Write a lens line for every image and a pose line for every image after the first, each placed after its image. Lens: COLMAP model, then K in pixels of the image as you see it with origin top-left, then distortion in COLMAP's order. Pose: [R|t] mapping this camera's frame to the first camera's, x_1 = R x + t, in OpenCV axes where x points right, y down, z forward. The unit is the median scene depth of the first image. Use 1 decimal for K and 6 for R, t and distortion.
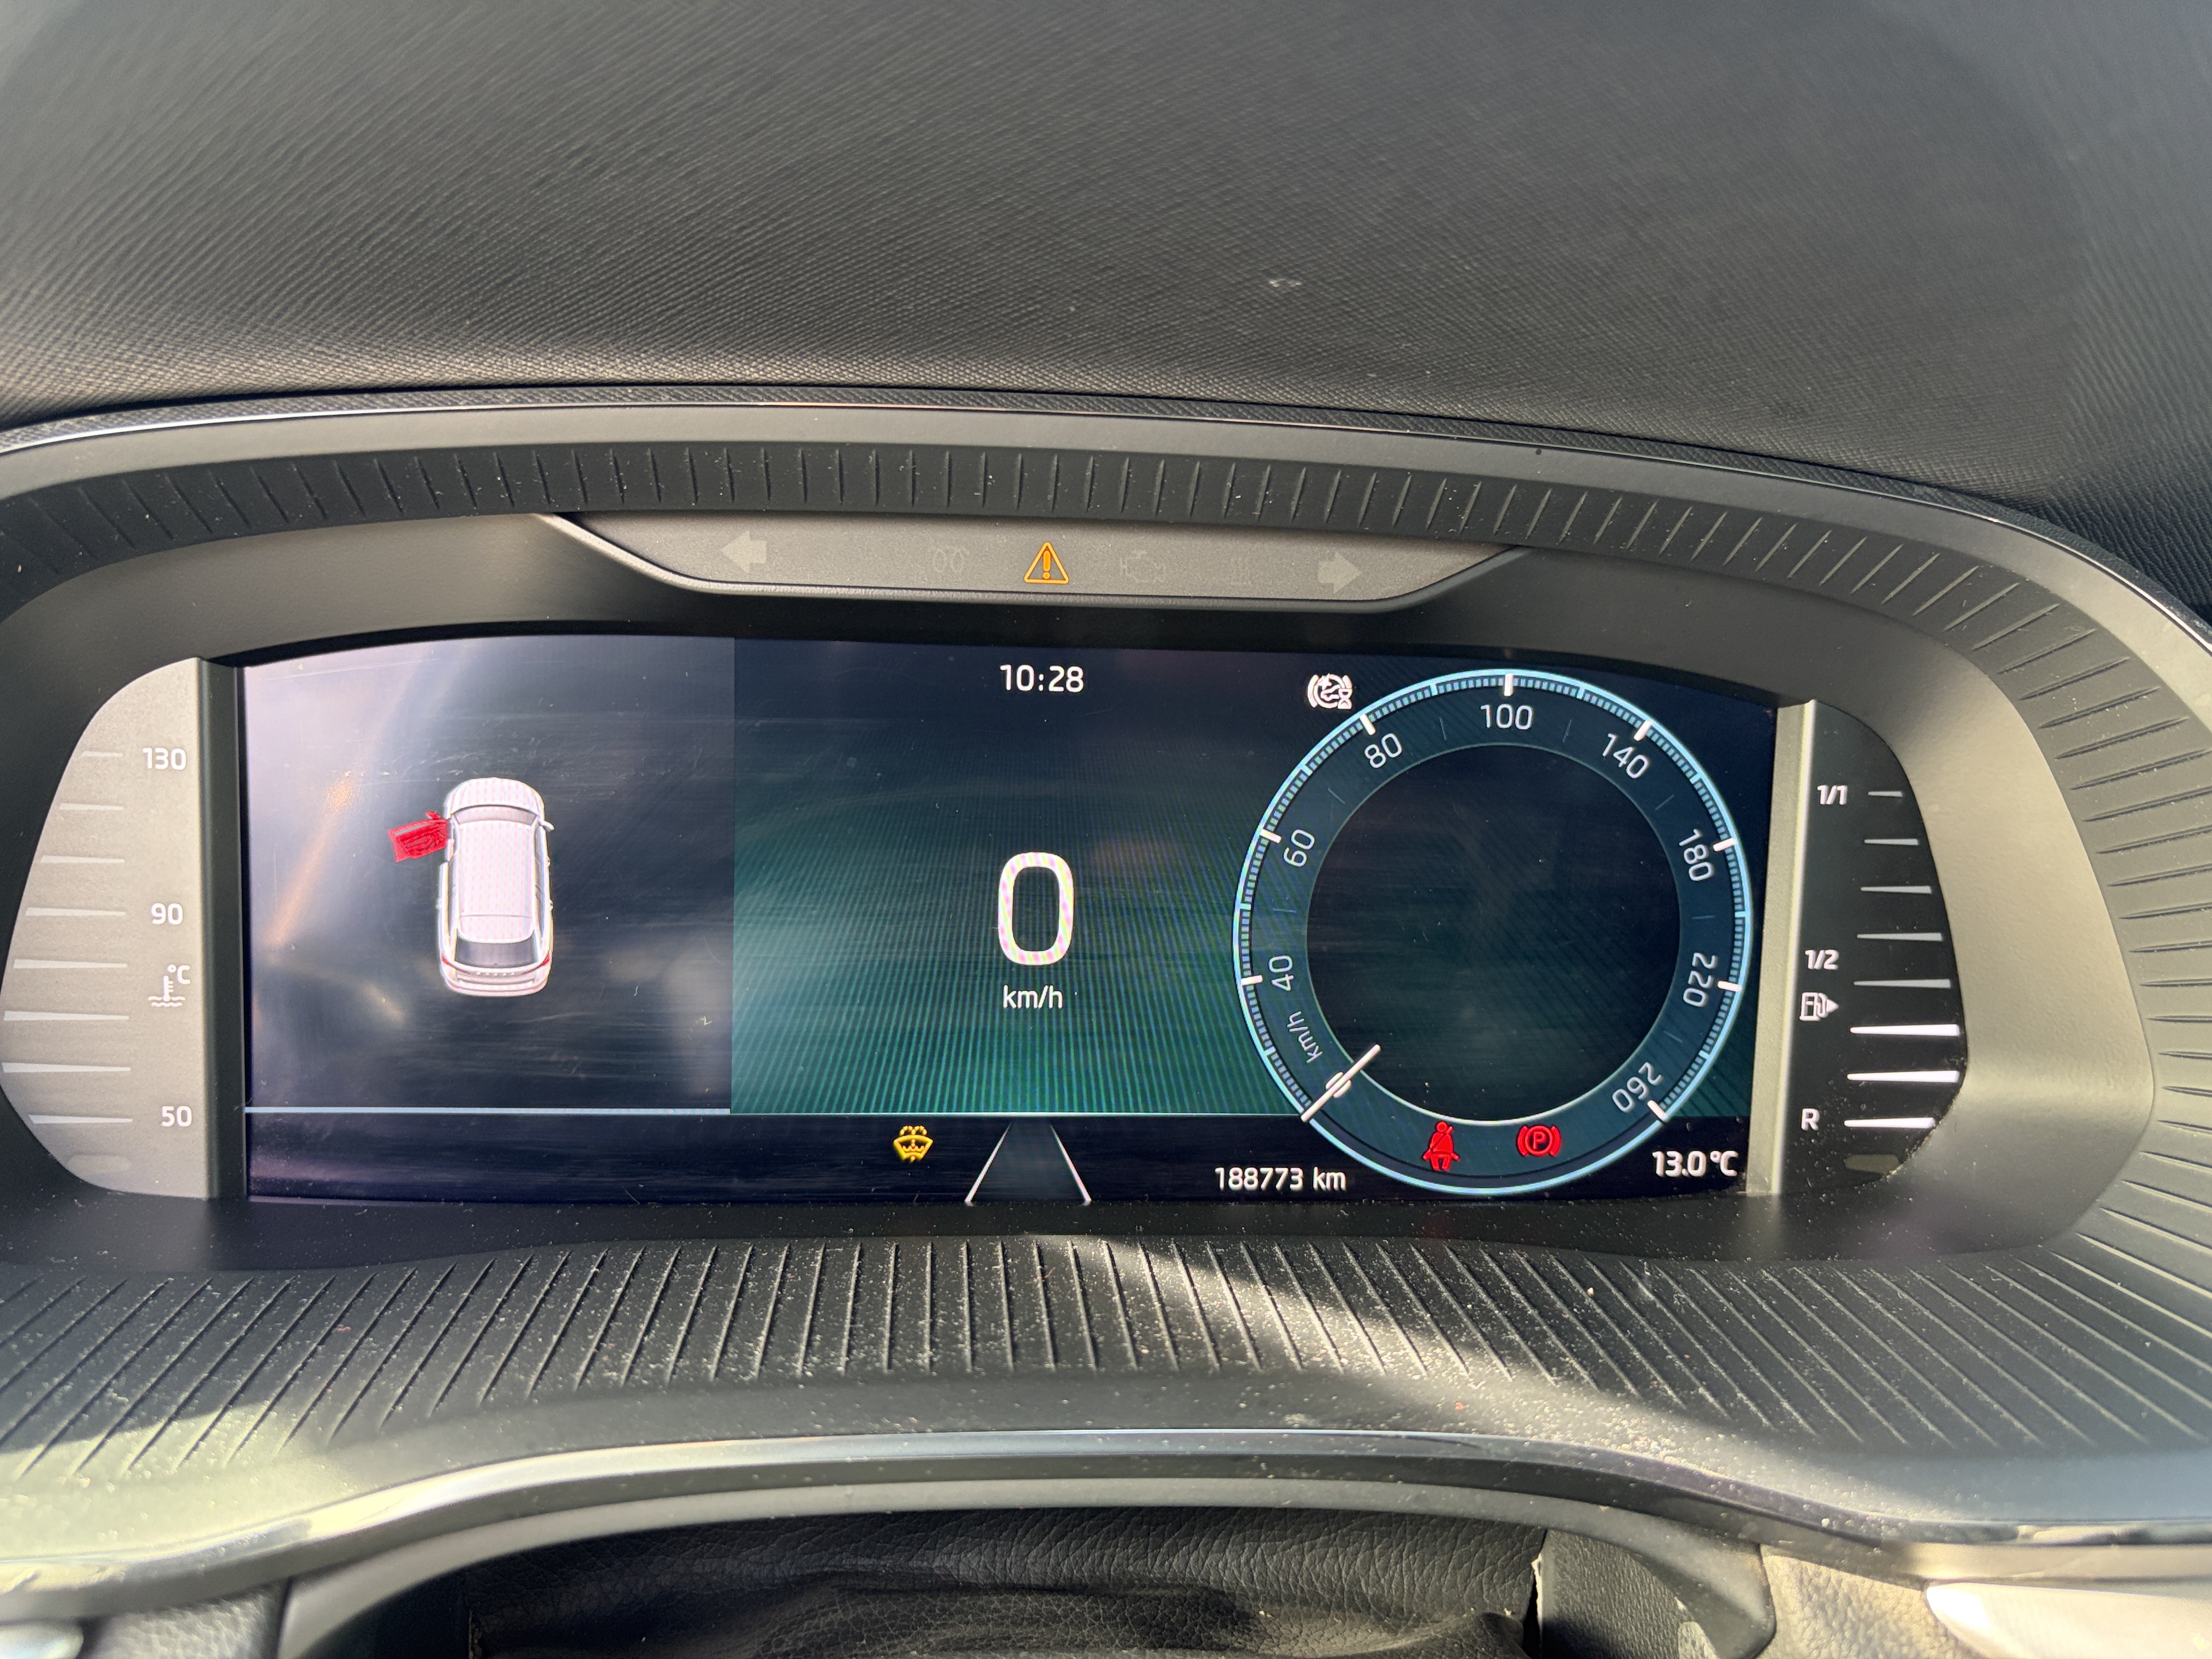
lens RADIAL K [[1756.4, 0, 1106.0], [0, 1756.4, 829.5], [0, 0, 1]] dist [0.054692, -0.103730]
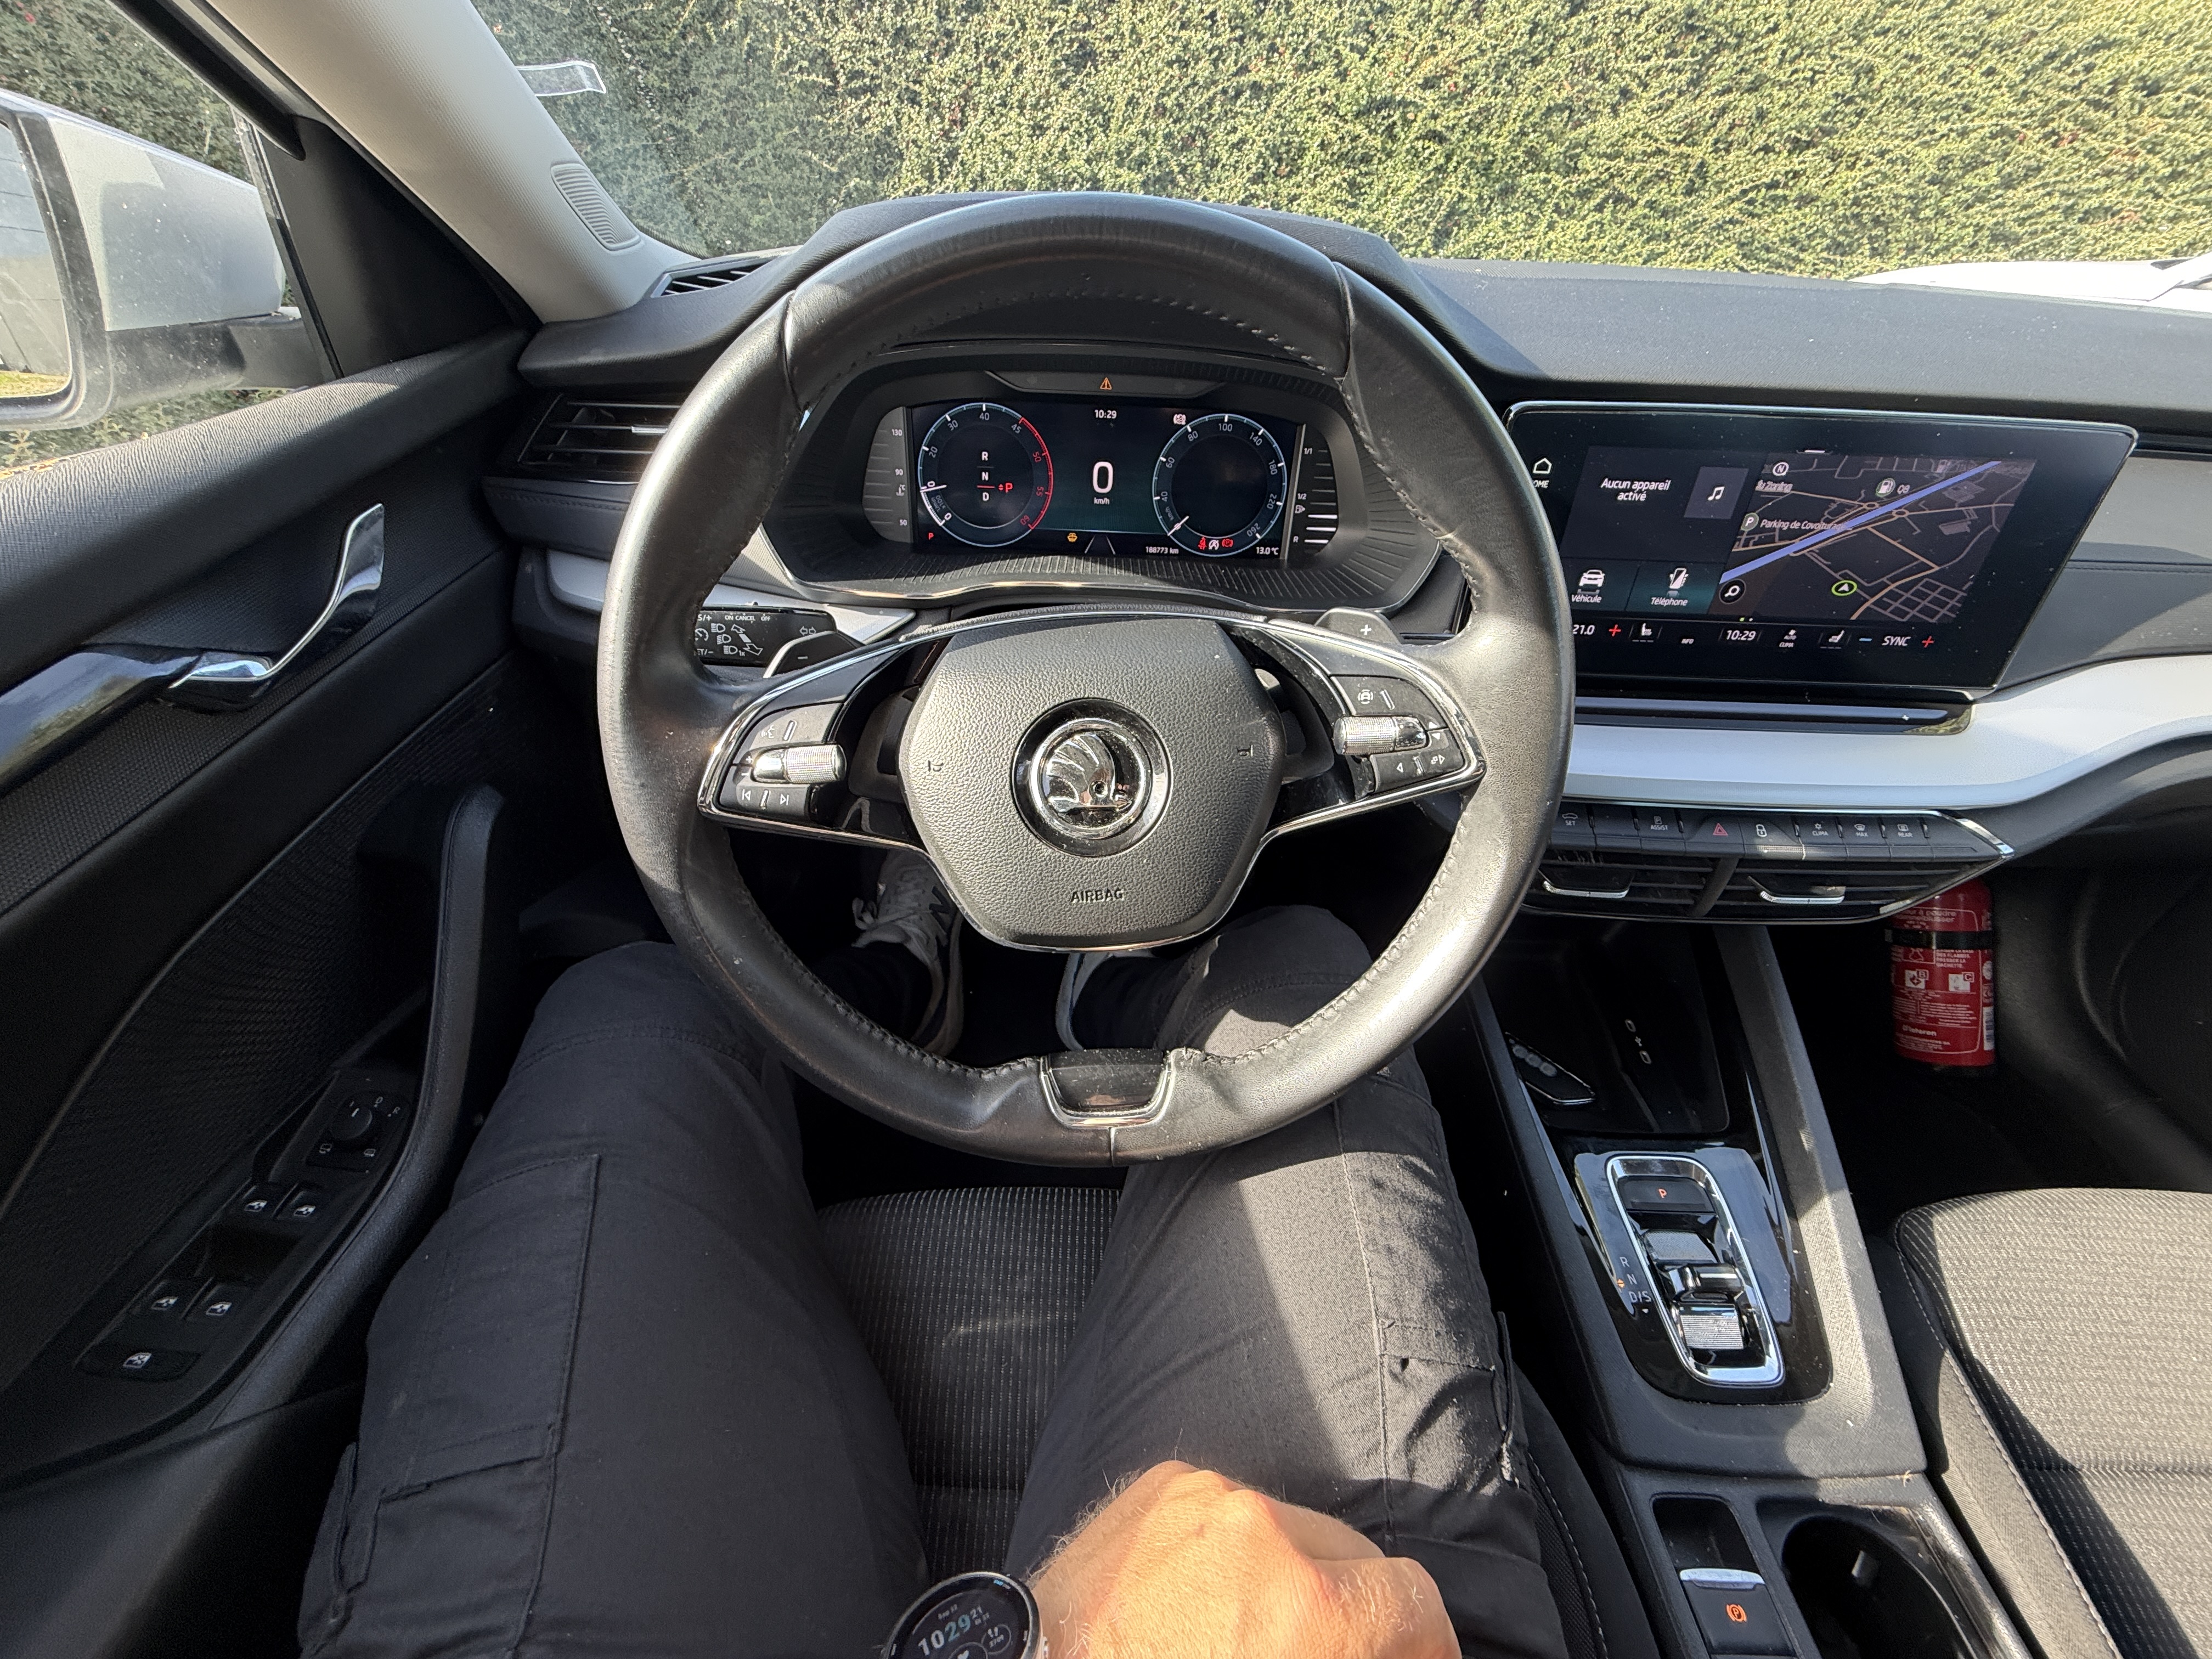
lens RADIAL K [[891.0, 0, 1106.0], [0, 891.0, 829.5], [0, 0, 1]] dist [-0.004173, -0.000147]
pose [[0.995365, 0.056560, -0.077784, 0.165264], [-0.022047, 0.921442, 0.387890, -0.002641], [0.093613, -0.384377, 0.918418, -1.136315]]
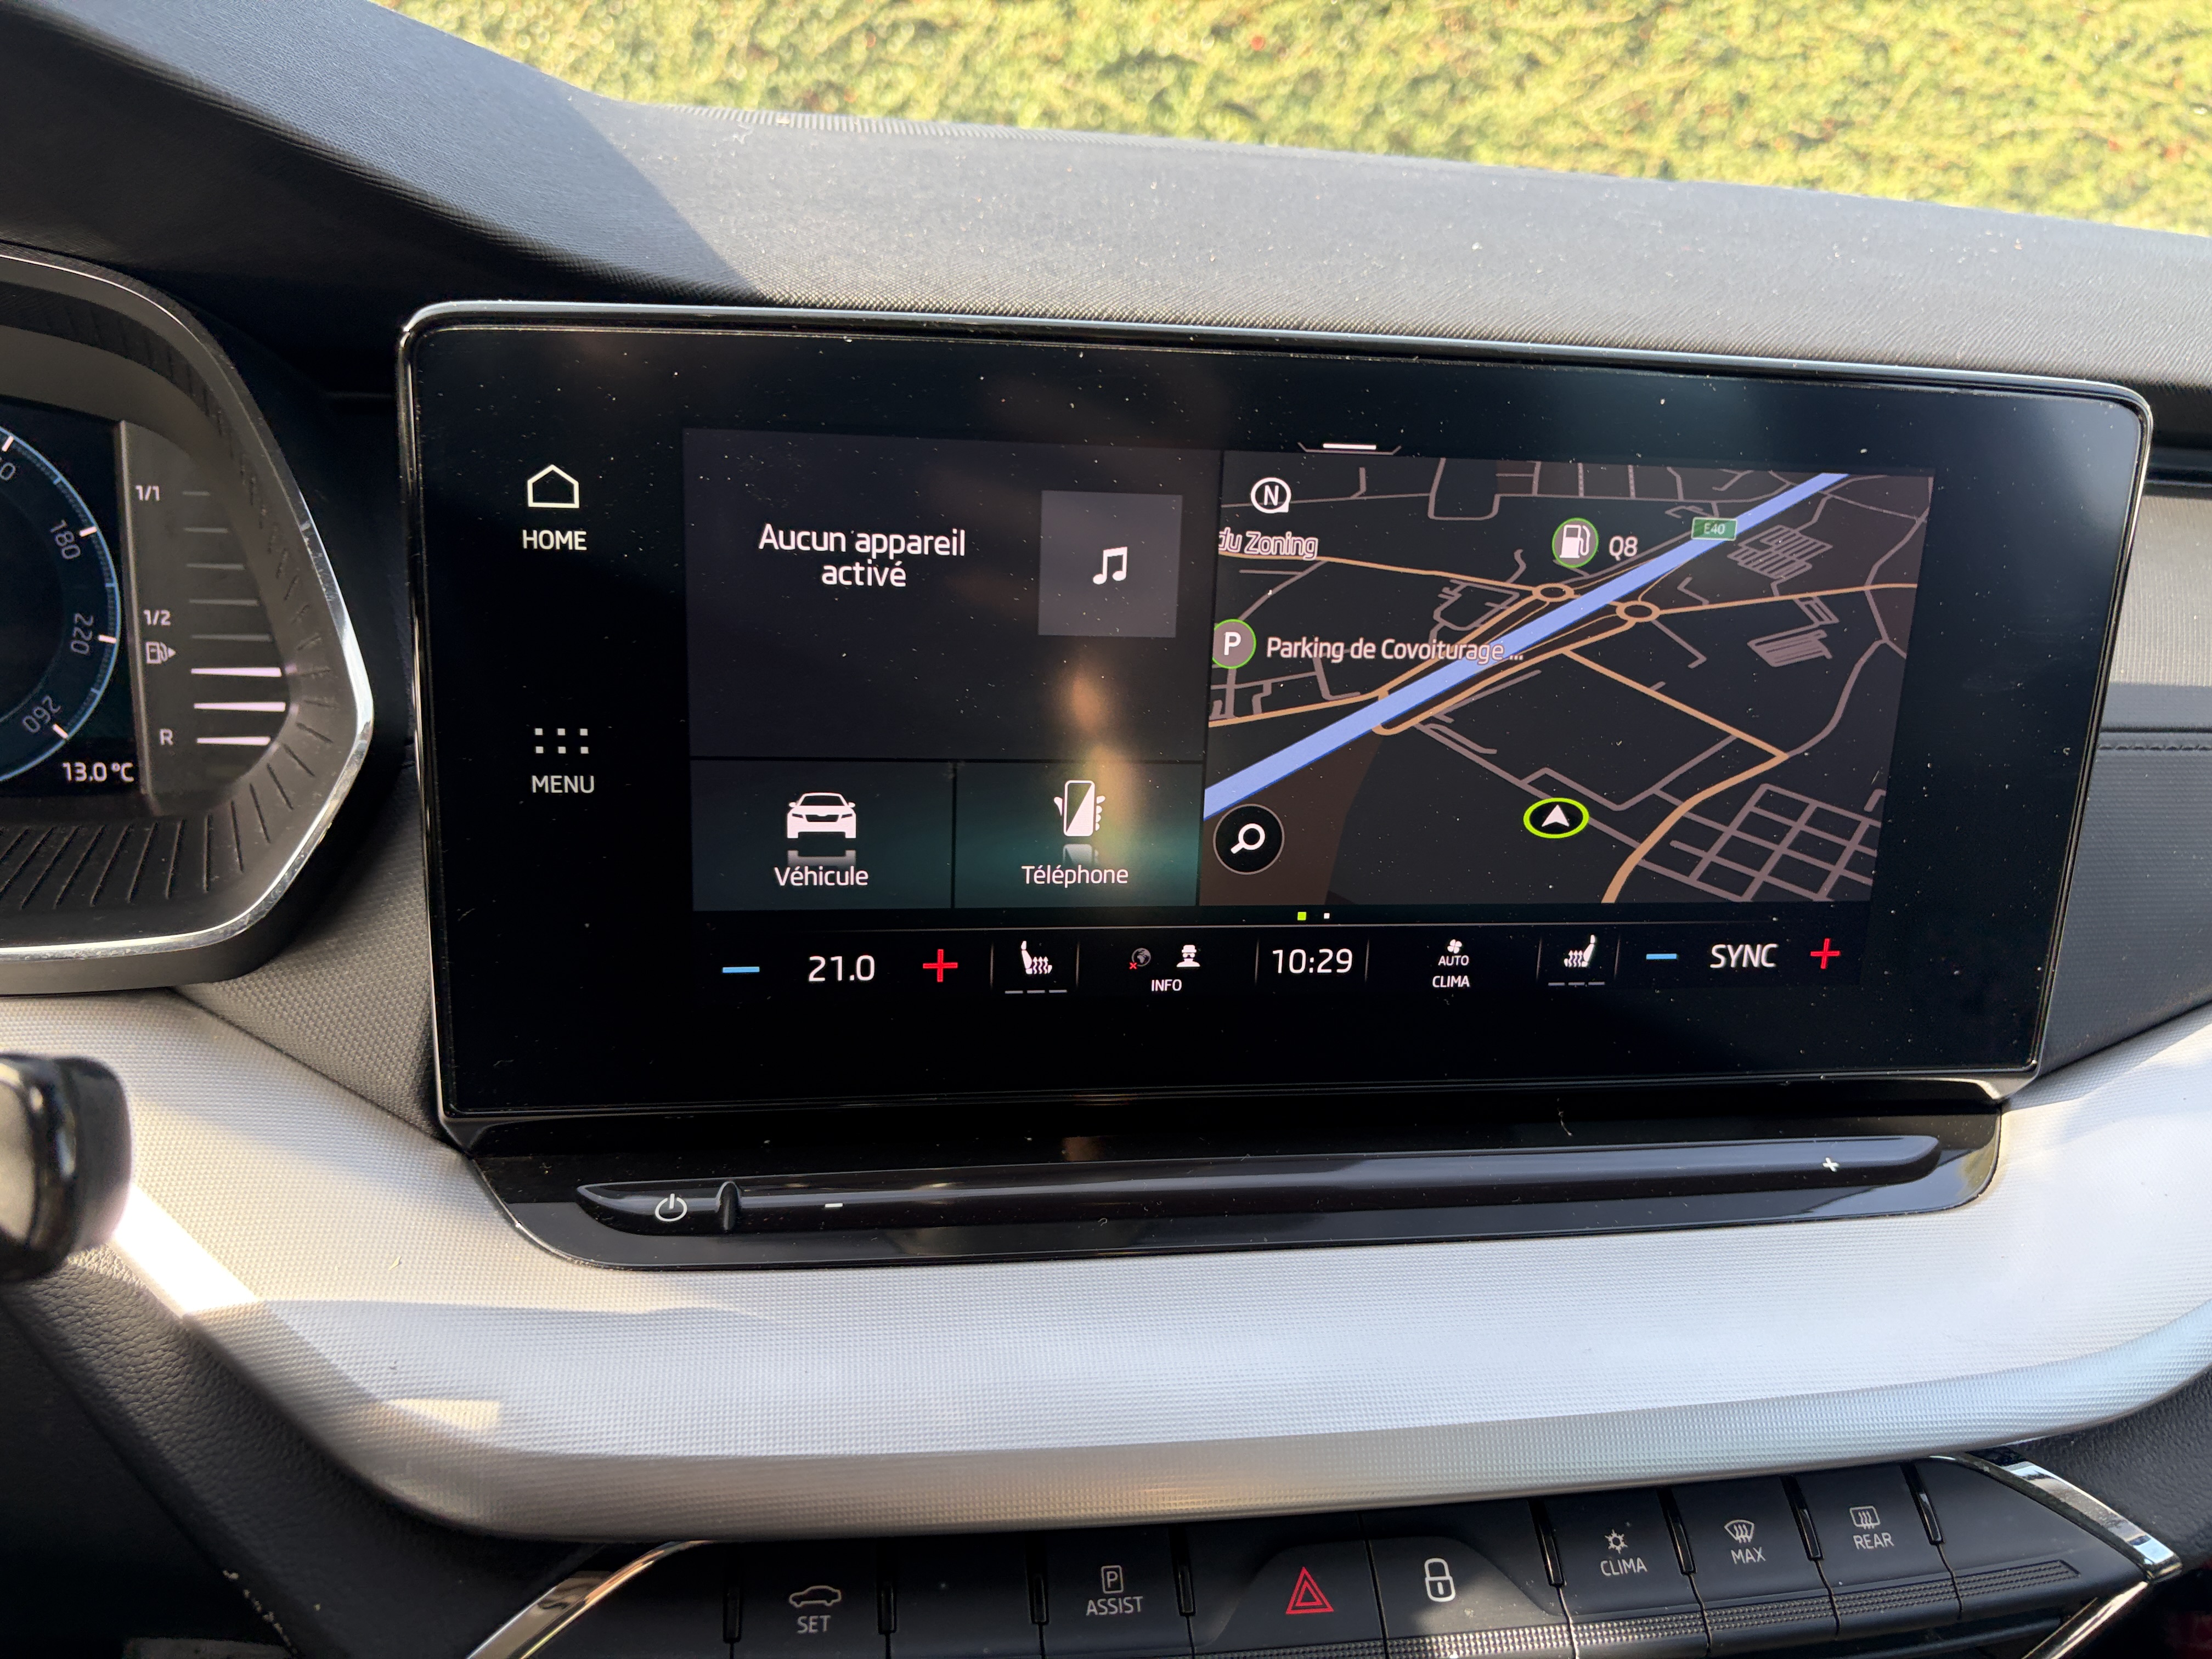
lens RADIAL K [[1756.4, 0, 1106.0], [0, 1756.4, 829.5], [0, 0, 1]] dist [0.054692, -0.103730]
pose [[0.996053, -0.001543, 0.088748, 0.999065], [-0.008313, 0.993833, 0.110576, 0.078324], [-0.088371, -0.110878, 0.989897, -0.418871]]
